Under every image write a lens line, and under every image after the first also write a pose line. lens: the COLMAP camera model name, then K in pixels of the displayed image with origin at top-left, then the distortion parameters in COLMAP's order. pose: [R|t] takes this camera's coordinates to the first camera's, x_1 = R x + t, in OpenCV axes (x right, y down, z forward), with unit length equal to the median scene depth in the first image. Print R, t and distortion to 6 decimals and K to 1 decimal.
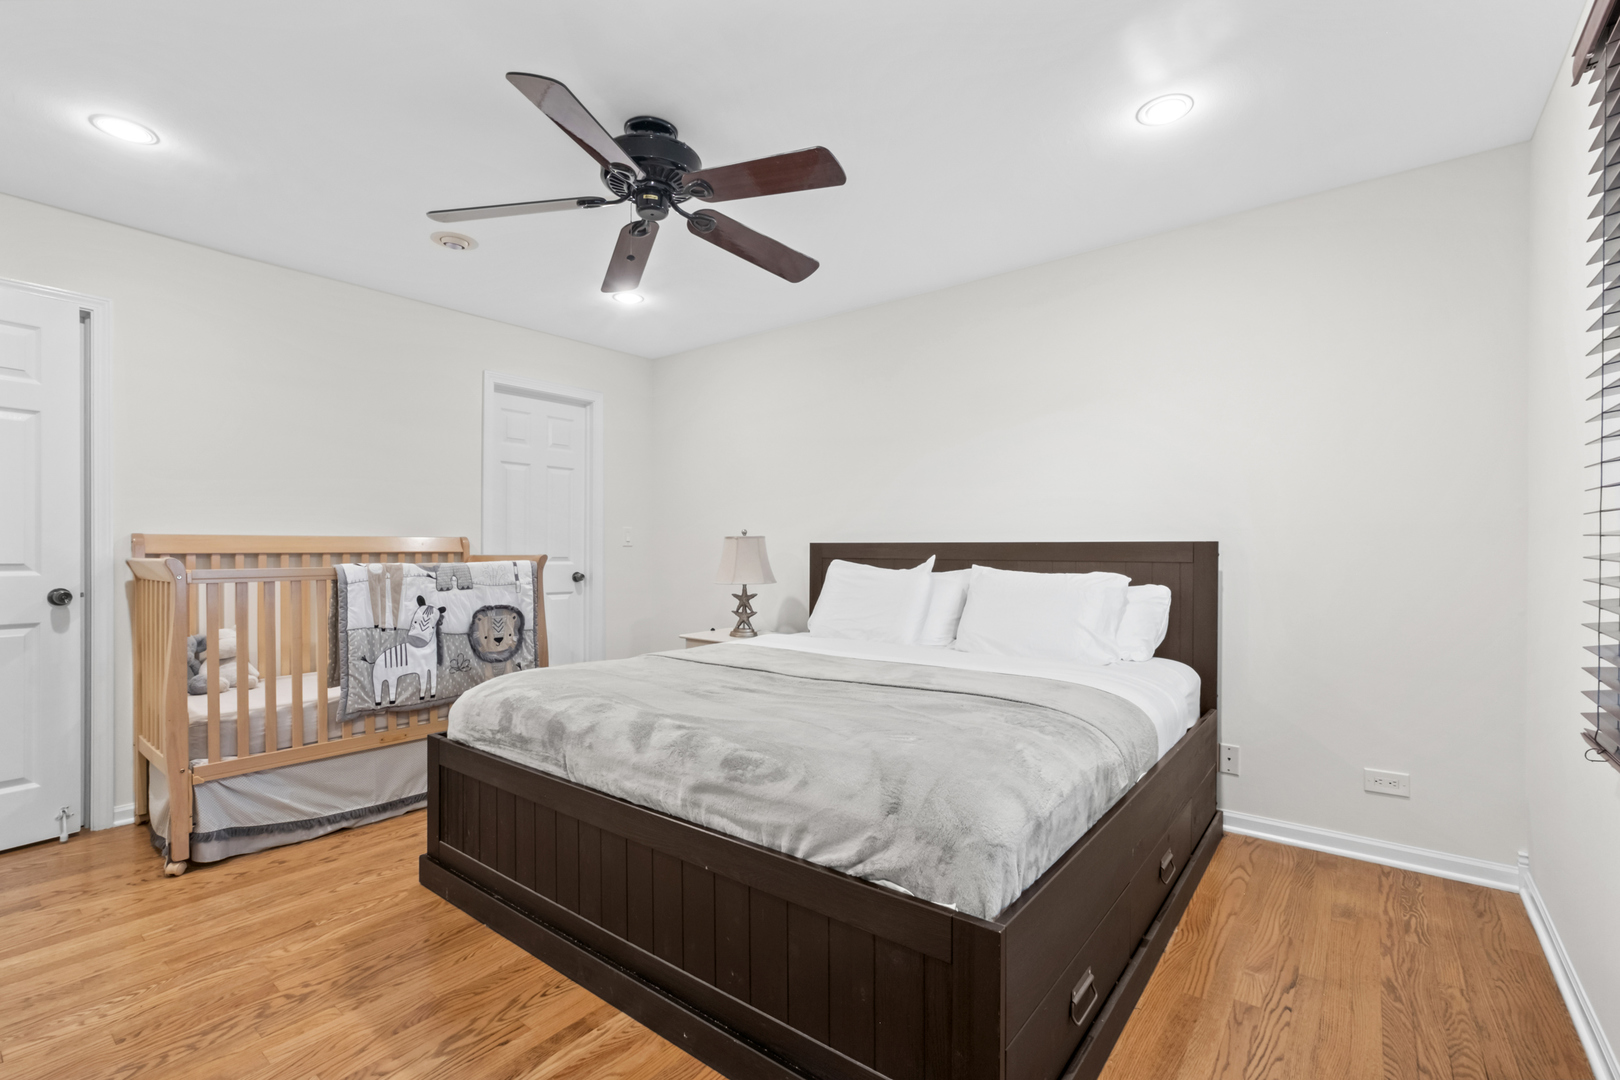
lens RADIAL K [[712.7, 0, 806.7], [0, 712.7, 545.8], [0, 0, 1]] dist [-0.005034, 0.000033]
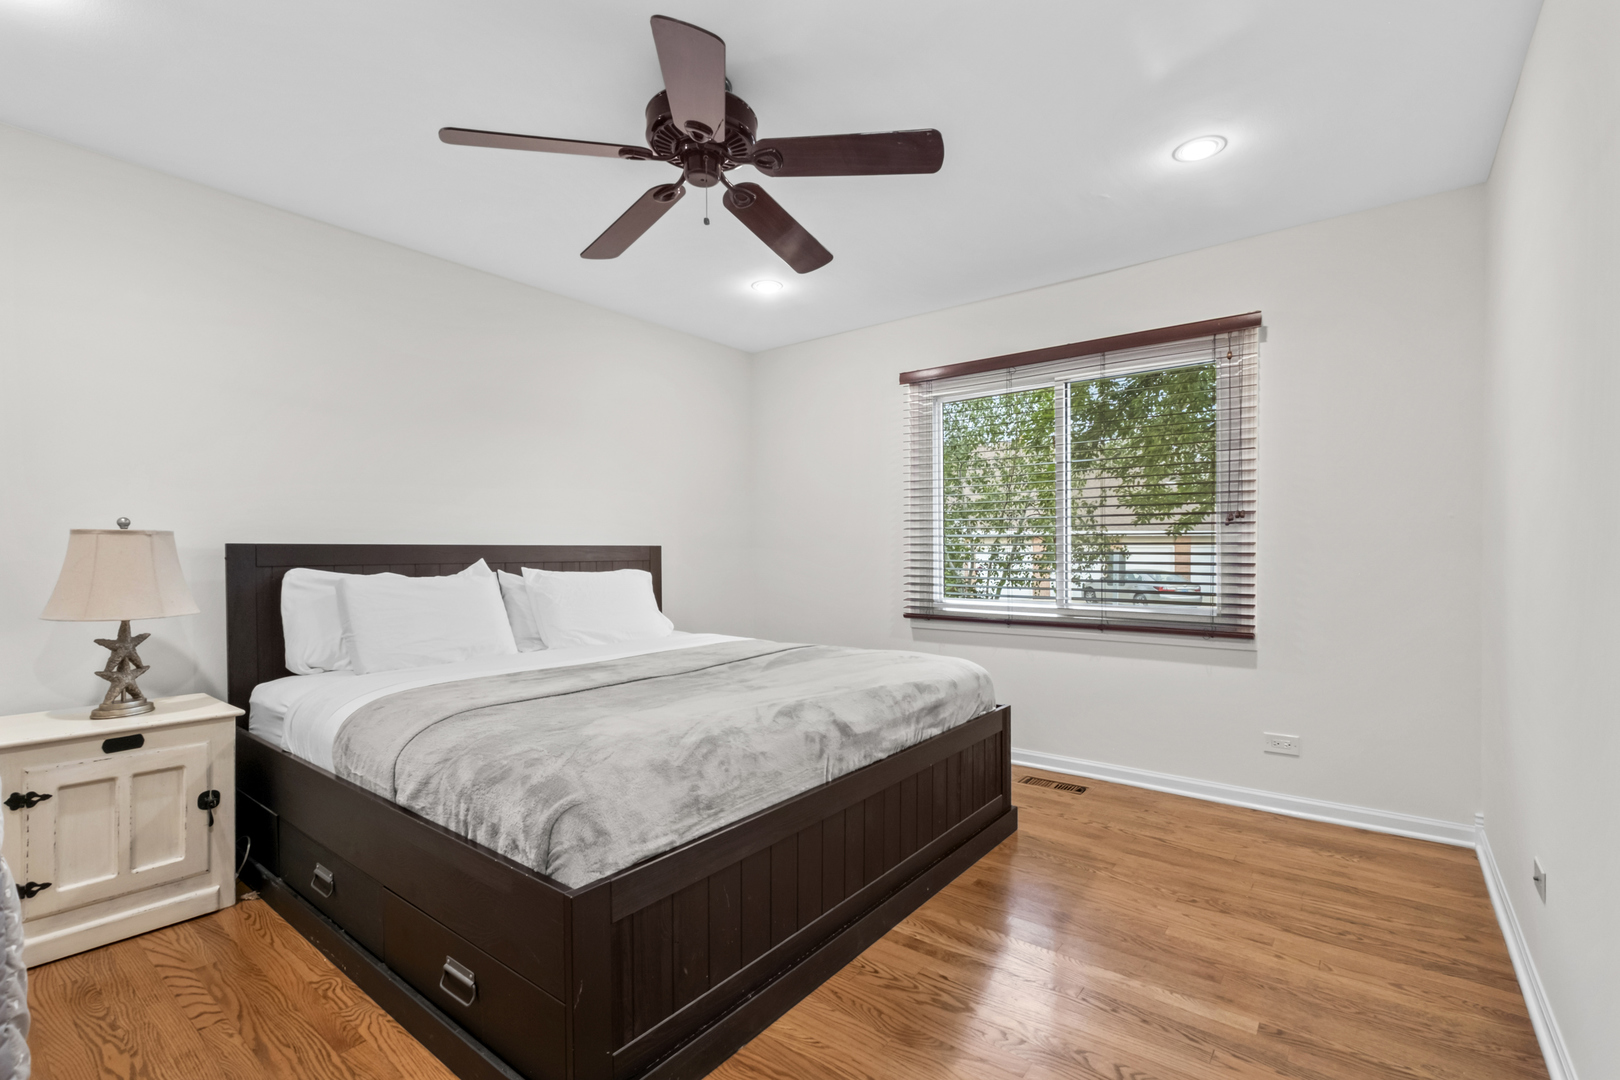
lens RADIAL K [[712.7, 0, 806.0], [0, 712.7, 543.1], [0, 0, 1]] dist [-0.005034, 0.000033]
pose [[0.012153, 0.006043, 0.999908, -0.755306], [0.000978, 0.999981, -0.006055, -0.000102], [-0.999926, 0.001052, 0.012146, 0.574357]]
